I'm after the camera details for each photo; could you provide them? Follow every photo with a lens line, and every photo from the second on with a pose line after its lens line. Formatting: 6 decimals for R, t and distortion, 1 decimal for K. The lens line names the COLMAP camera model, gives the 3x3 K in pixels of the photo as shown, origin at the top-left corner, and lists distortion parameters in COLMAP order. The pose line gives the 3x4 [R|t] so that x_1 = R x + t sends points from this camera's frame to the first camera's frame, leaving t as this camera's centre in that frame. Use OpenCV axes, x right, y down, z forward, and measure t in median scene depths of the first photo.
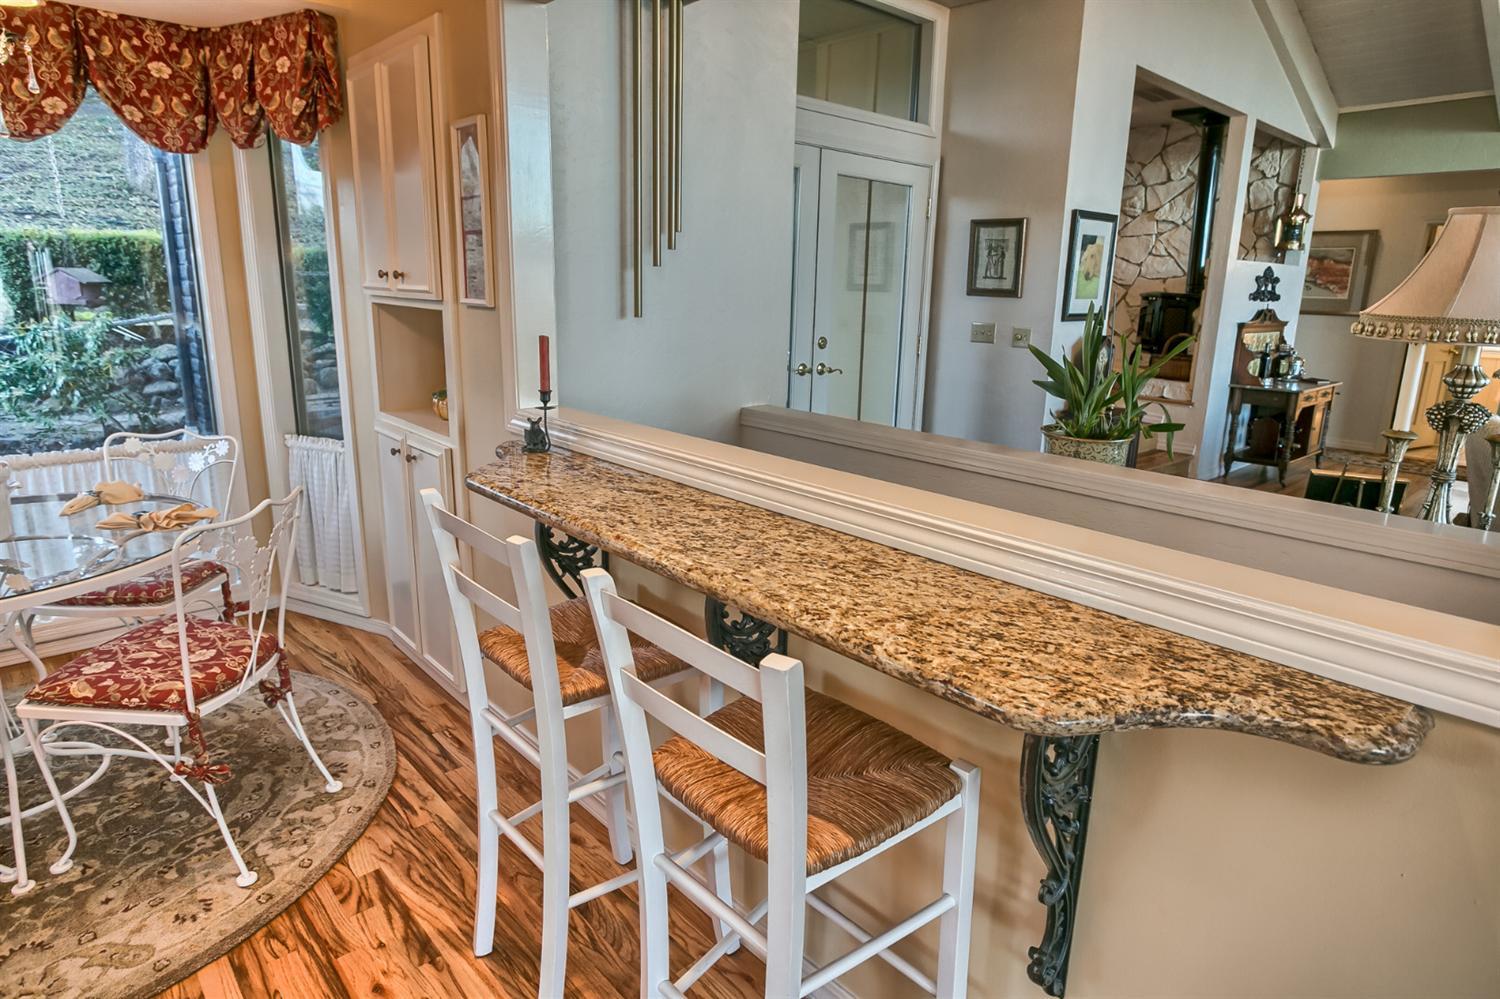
lens RADIAL K [[886.3, 0, 756.3], [0, 886.3, 495.6], [0, 0, 1]] dist [-0.032532, 0.012840]
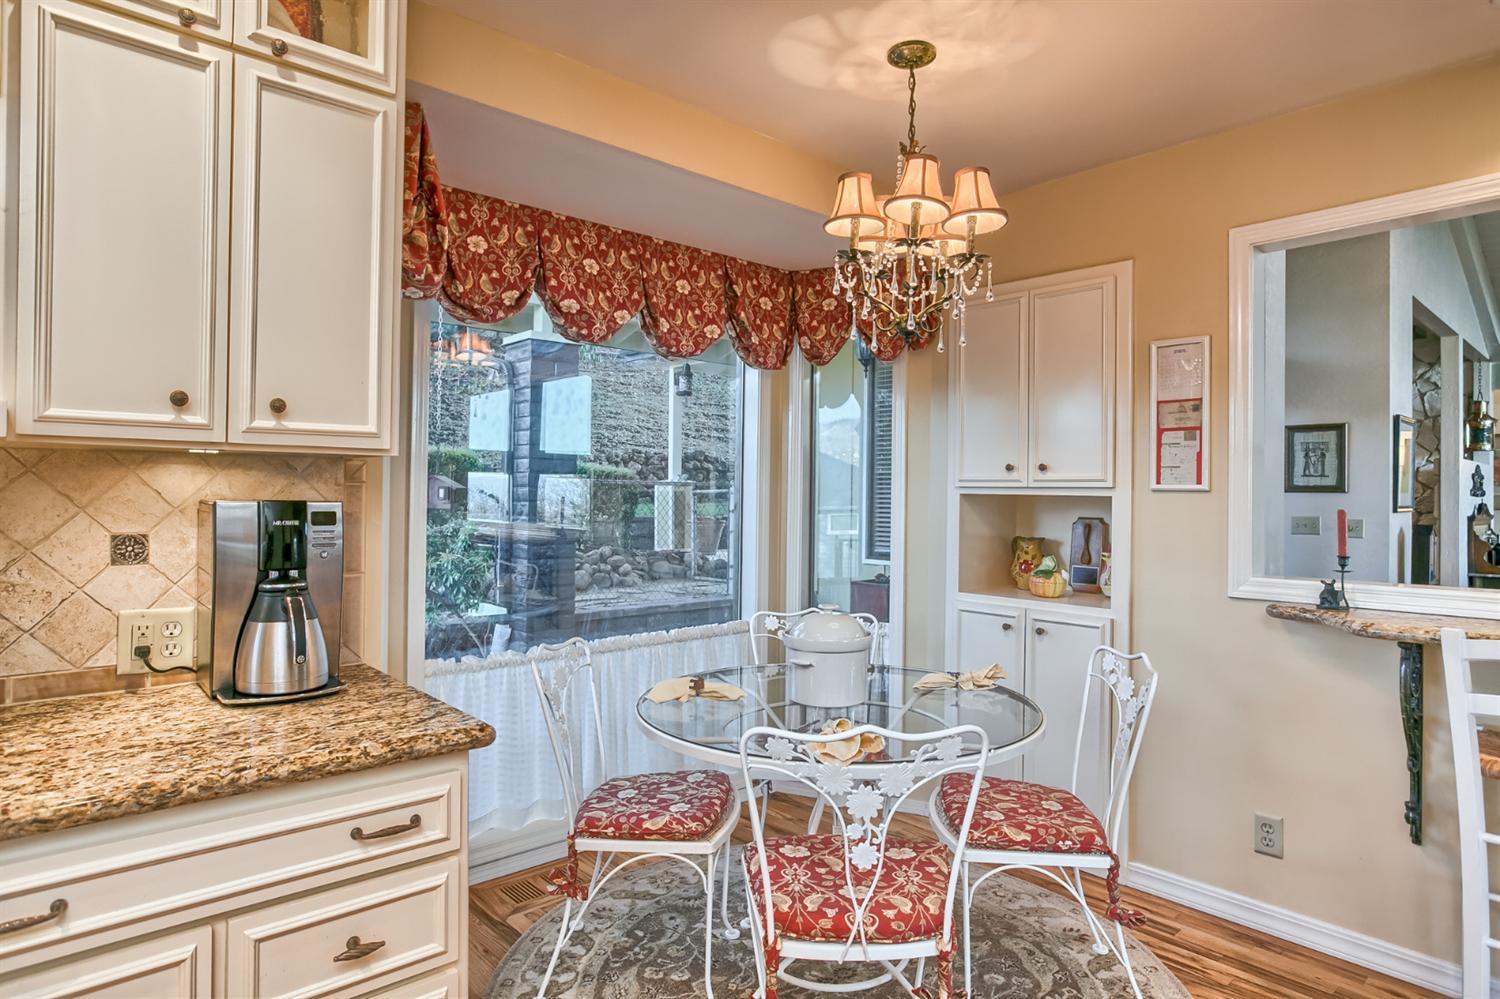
lens RADIAL K [[886.3, 0, 750.3], [0, 886.3, 493.6], [0, 0, 1]] dist [-0.032532, 0.012840]
pose [[0.999907, -0.013505, 0.002036, -0.461351], [0.013598, 0.970499, -0.240723, 0.030667], [0.001275, 0.240728, 0.970592, -0.062540]]
